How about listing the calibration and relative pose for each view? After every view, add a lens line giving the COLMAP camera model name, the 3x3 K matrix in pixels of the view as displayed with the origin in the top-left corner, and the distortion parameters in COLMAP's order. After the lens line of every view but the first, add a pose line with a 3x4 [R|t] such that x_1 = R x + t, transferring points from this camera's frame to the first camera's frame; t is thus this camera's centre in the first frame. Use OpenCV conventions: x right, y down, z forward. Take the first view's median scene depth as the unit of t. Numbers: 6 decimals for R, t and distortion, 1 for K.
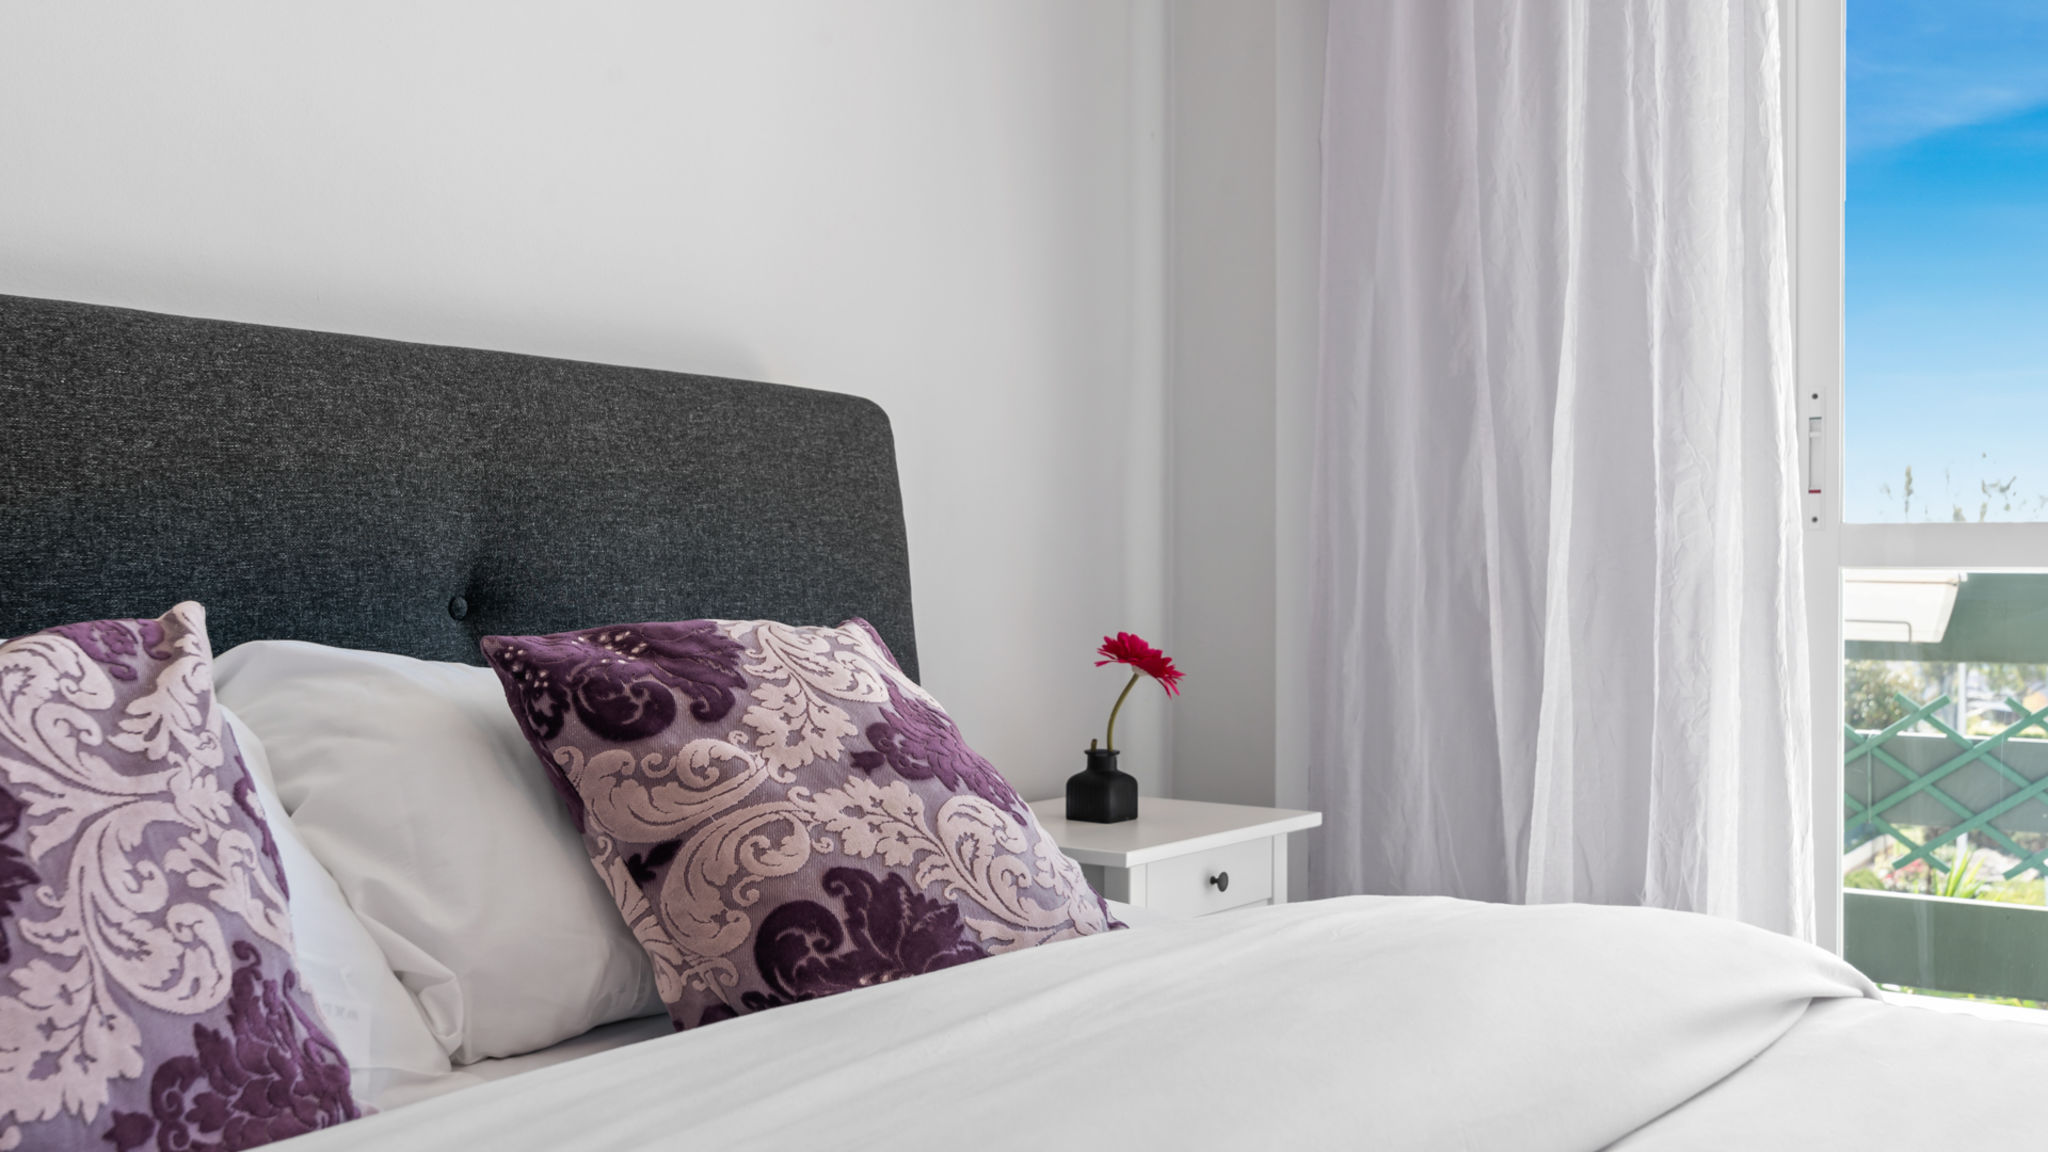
lens RADIAL K [[1987.7, 0, 1029.1], [0, 1987.7, 566.3], [0, 0, 1]] dist [0.000672, 0.000000]
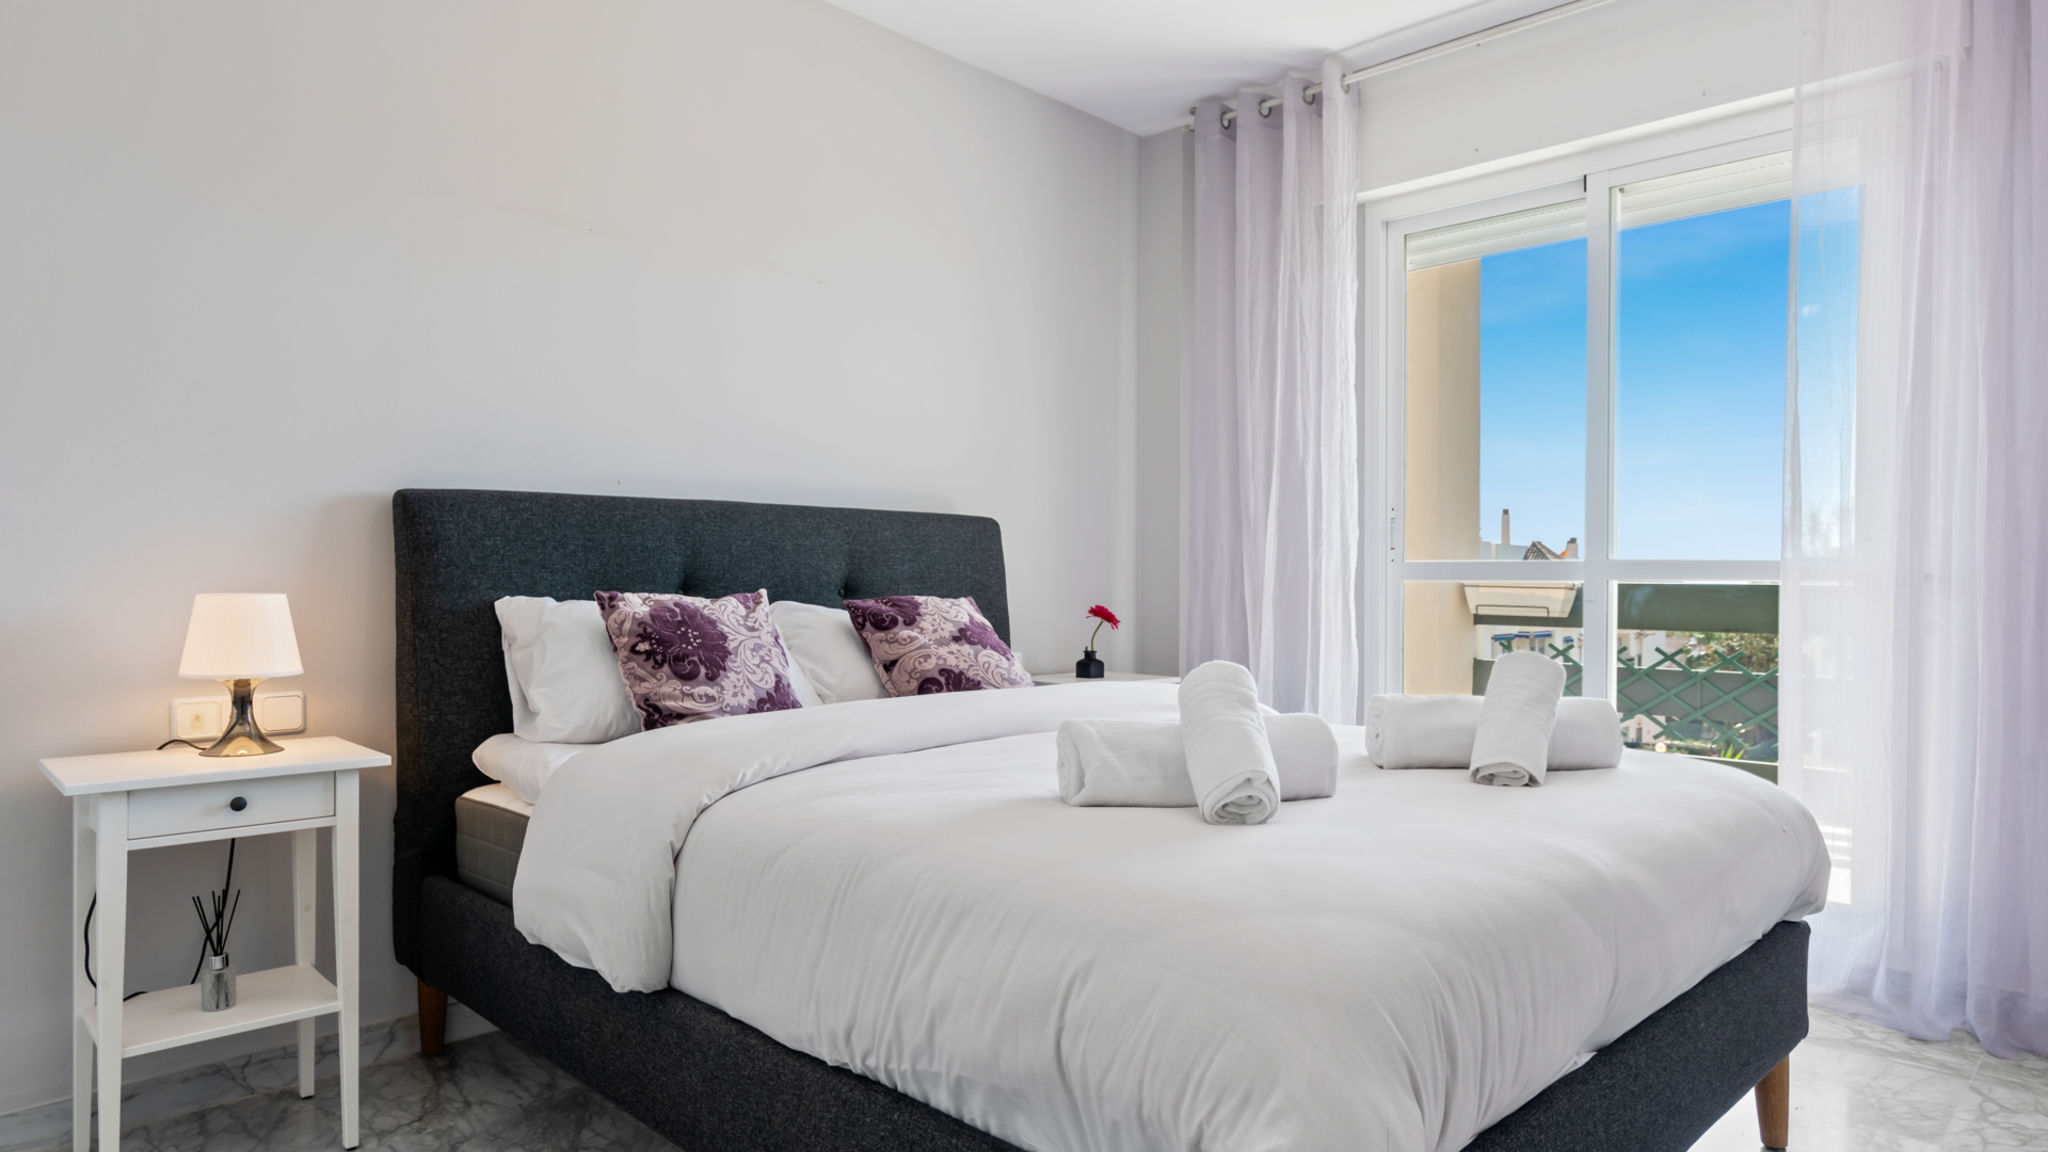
lens RADIAL K [[1200.2, 0, 1020.6], [0, 1200.2, 586.1], [0, 0, 1]] dist [-0.004270, -0.002102]
pose [[0.985941, 0.001393, -0.167088, 0.369395], [-0.000590, 0.999988, 0.004859, 0.001583], [0.167093, -0.004692, 0.985930, -0.978901]]
